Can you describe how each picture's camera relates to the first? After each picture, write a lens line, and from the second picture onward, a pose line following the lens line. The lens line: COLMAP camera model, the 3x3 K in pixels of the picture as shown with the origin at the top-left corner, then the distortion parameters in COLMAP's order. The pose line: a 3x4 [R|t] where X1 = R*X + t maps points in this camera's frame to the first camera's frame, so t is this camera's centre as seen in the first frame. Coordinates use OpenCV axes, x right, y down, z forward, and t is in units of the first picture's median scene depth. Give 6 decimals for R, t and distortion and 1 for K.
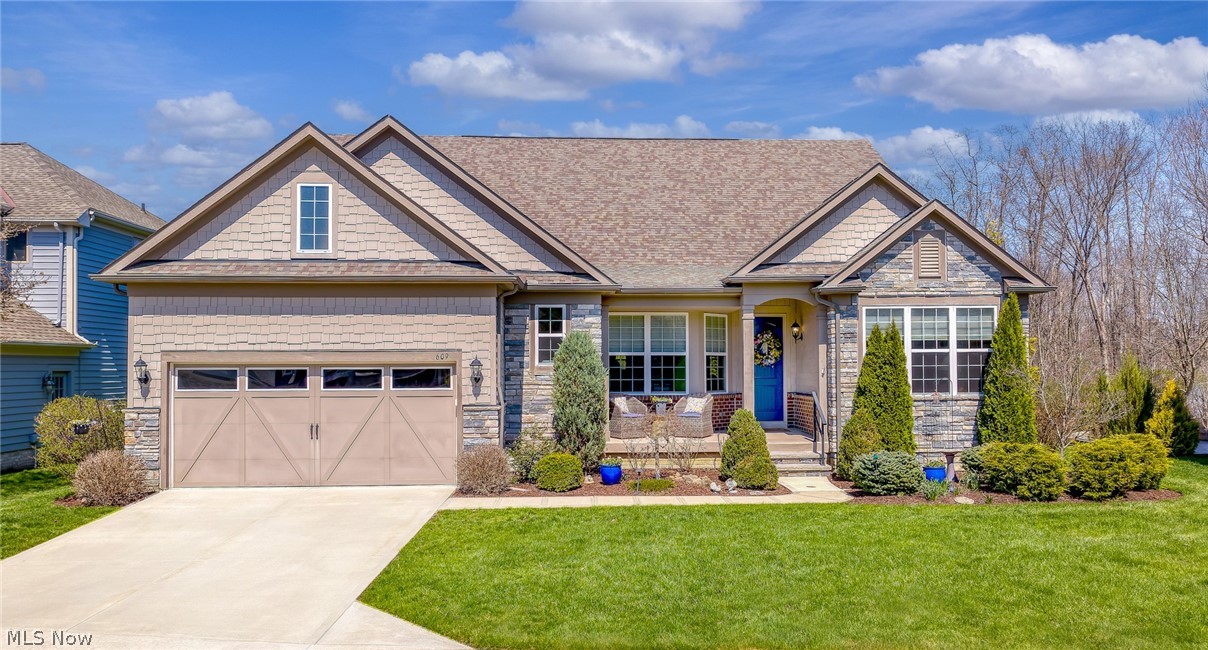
lens RADIAL K [[823.8, 0, 605.2], [0, 823.8, 340.1], [0, 0, 1]] dist [0.005068, -0.000682]
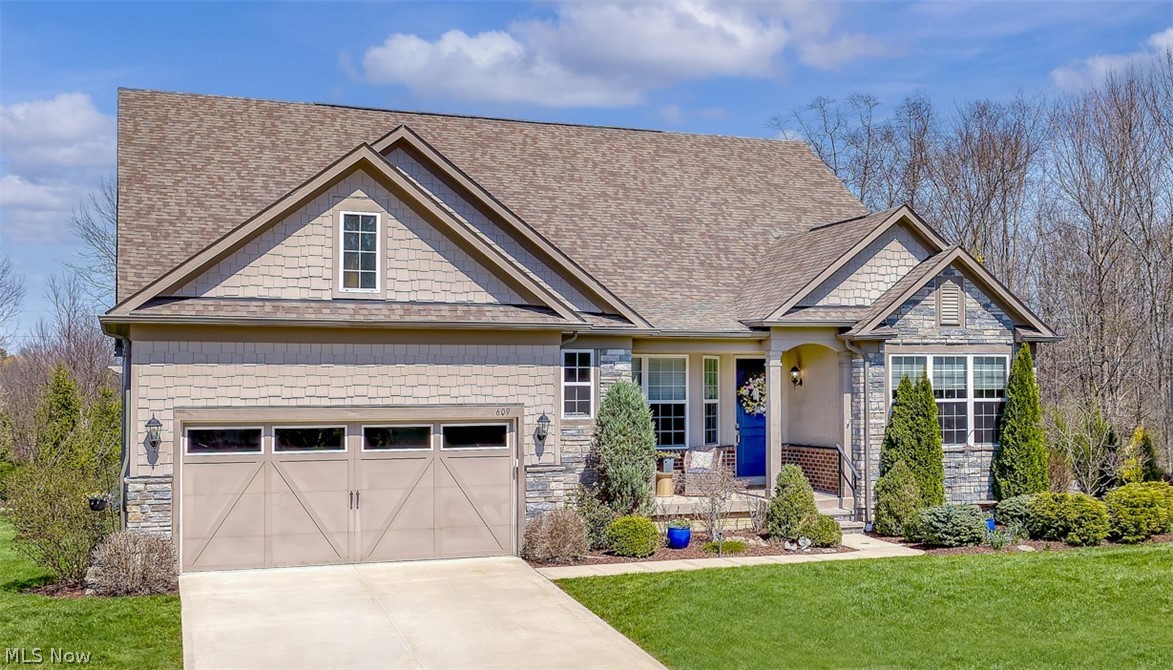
lens RADIAL K [[1305.4, 0, 586.5], [0, 1305.4, 335.0], [0, 0, 1]] dist [0.006498, 0.025713]
pose [[0.951220, 0.012461, 0.308262, -0.541678], [-0.009603, 0.999896, -0.010787, -0.048155], [-0.308364, 0.007301, 0.951240, -0.367016]]
